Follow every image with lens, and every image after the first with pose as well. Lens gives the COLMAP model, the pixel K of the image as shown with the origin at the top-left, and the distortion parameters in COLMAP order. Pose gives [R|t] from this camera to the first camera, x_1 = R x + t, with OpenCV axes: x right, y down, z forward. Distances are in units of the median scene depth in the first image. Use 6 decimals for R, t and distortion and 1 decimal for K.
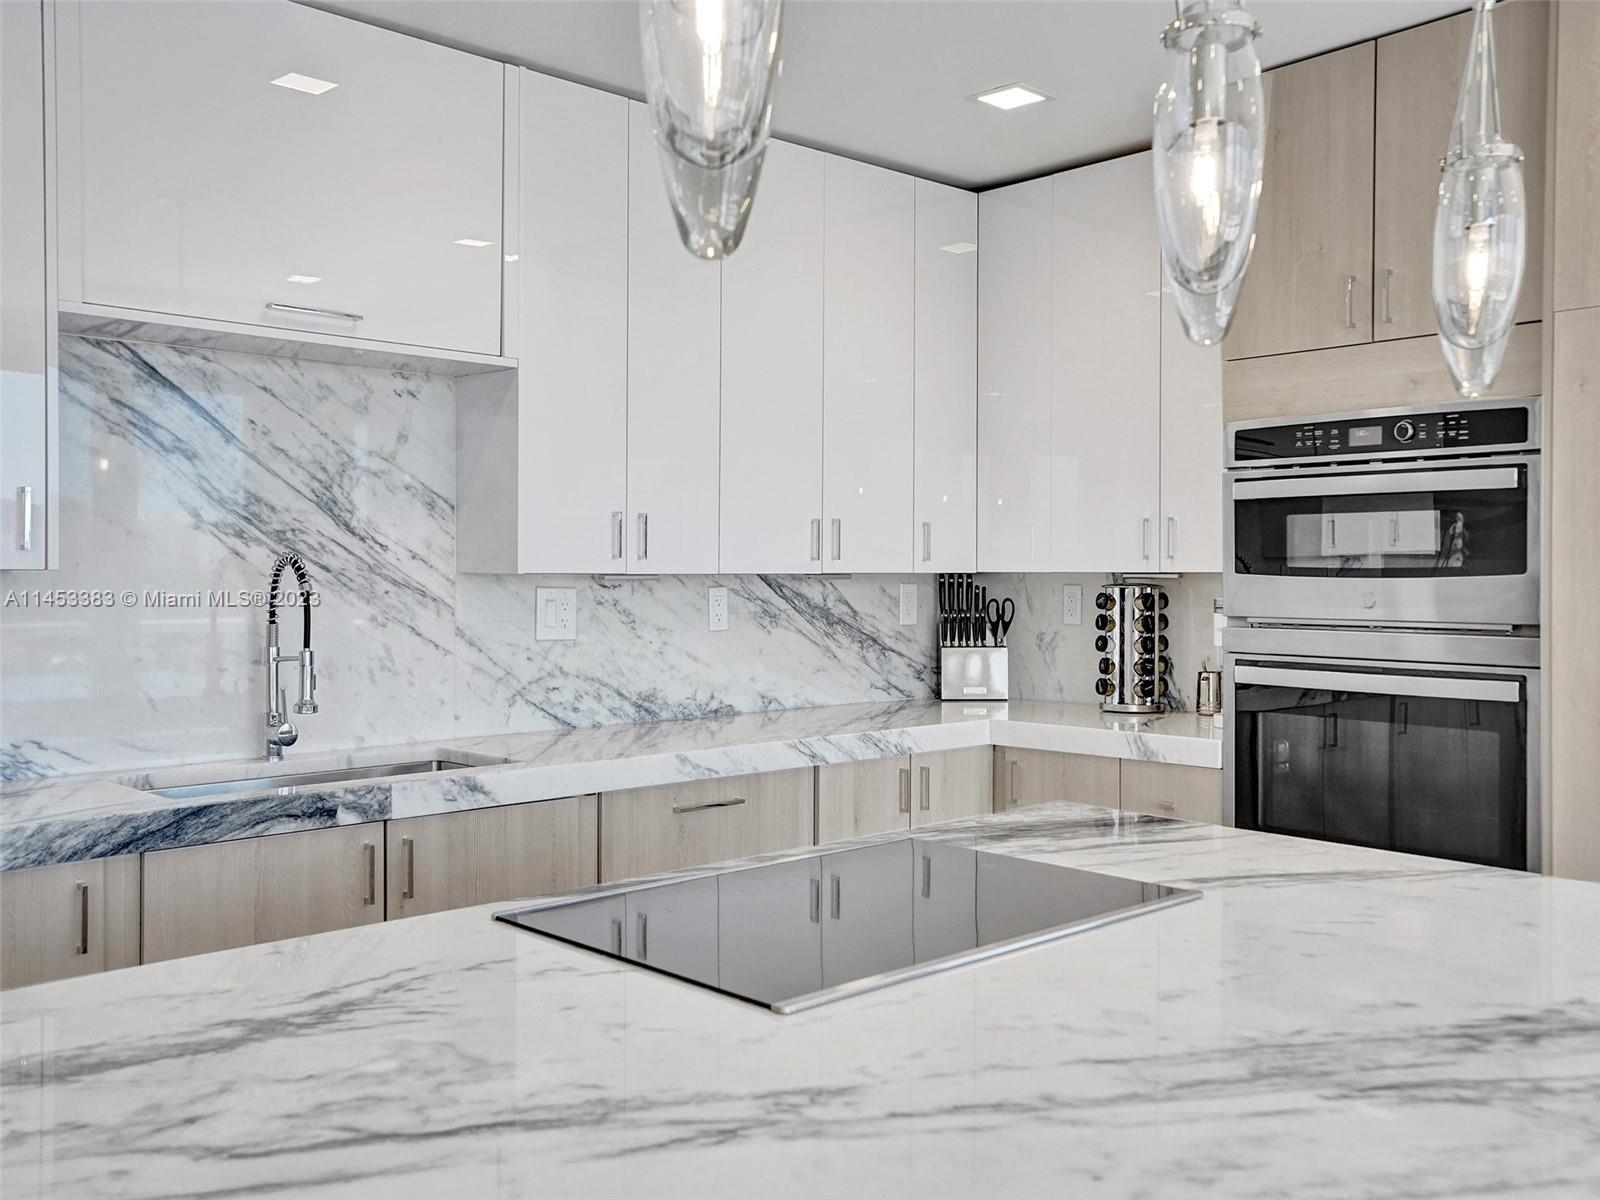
lens RADIAL K [[1444.5, 0, 798.7], [0, 1444.5, 584.4], [0, 0, 1]] dist [0.045507, 0.032985]
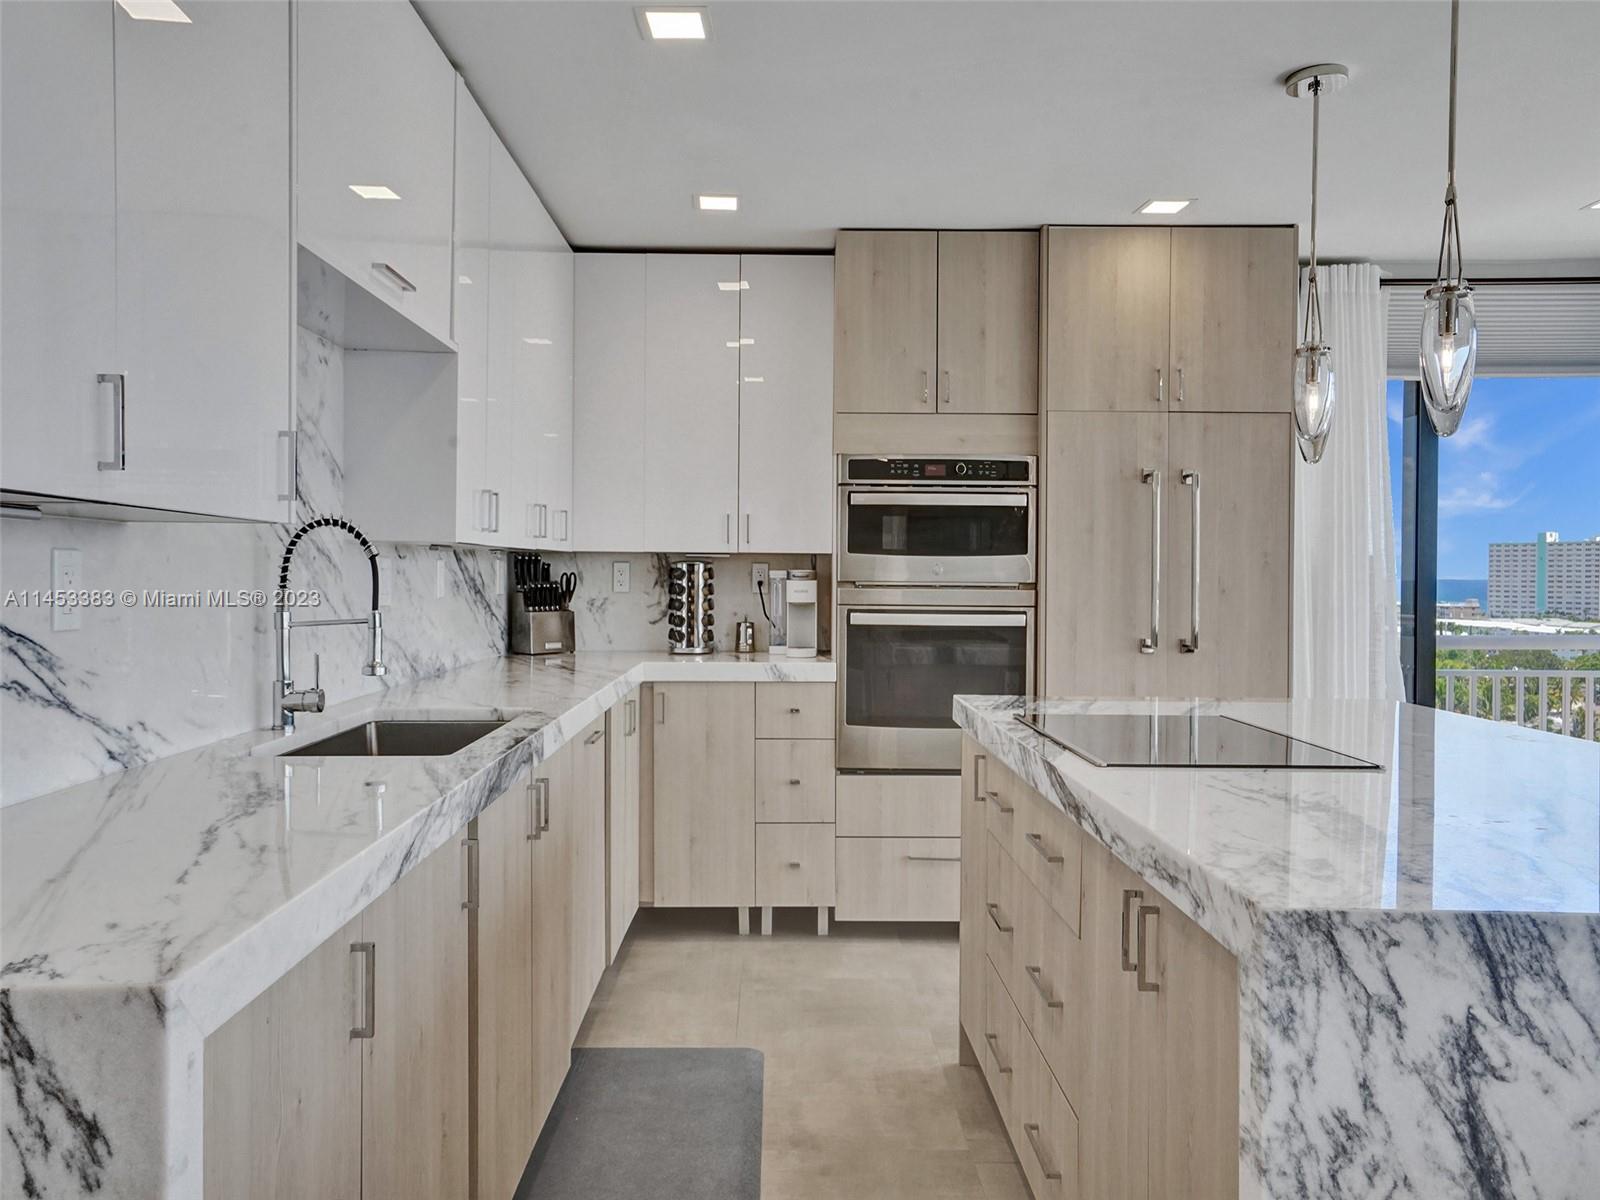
lens RADIAL K [[1177.6, 0, 802.7], [0, 1177.6, 595.1], [0, 0, 1]] dist [0.010210, 0.023812]
pose [[0.666350, -0.010732, 0.745562, -0.679508], [-0.001203, 0.999880, 0.015468, 0.018306], [-0.745638, -0.011204, 0.666257, 0.215994]]
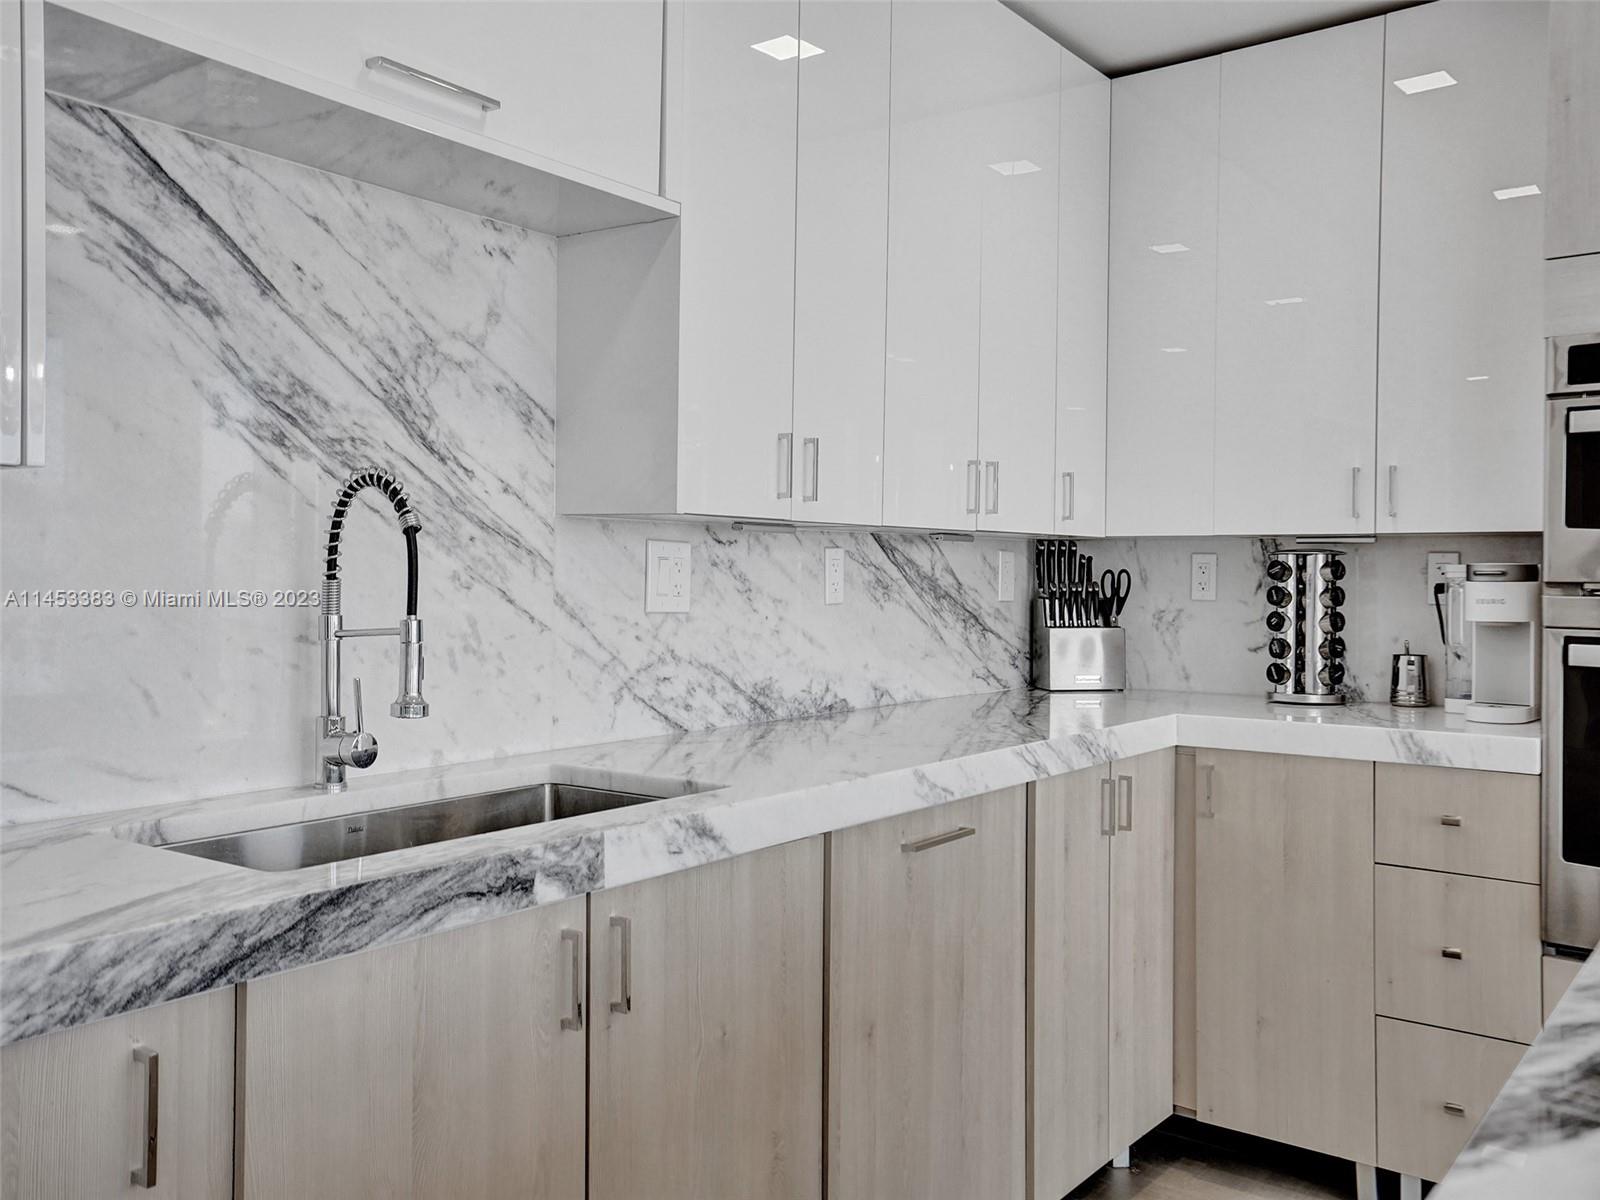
lens RADIAL K [[1360.3, 0, 788.4], [0, 1360.3, 584.2], [0, 0, 1]] dist [0.026850, 0.041847]
pose [[0.985010, 0.005672, 0.172404, -0.253367], [-0.005725, 0.999984, -0.000193, 0.026727], [-0.172402, -0.000797, 0.985026, 0.346649]]
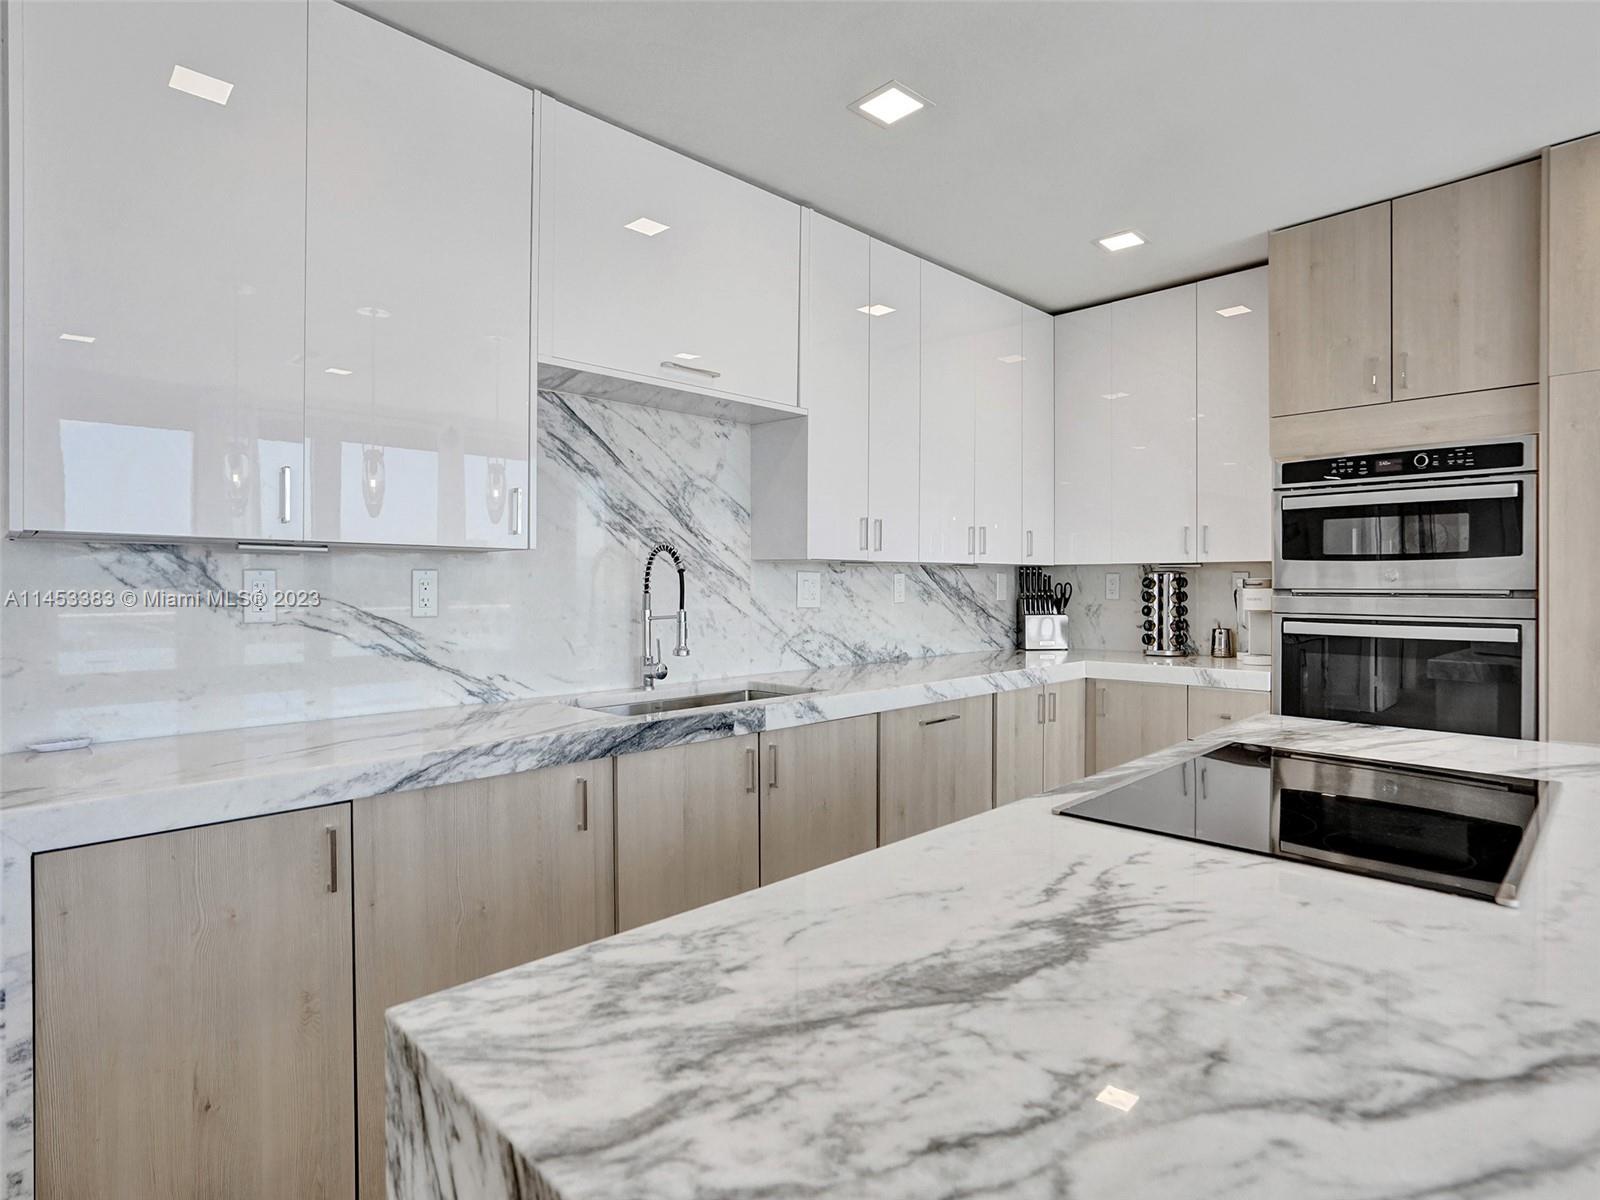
lens RADIAL K [[852.6, 0, 799.8], [0, 852.6, 592.9], [0, 0, 1]] dist [-0.033470, 0.020412]
pose [[0.999493, -0.002596, 0.031743, -0.227743], [0.002500, 0.999992, 0.003045, 0.023261], [-0.031751, -0.002964, 0.999491, 0.157717]]
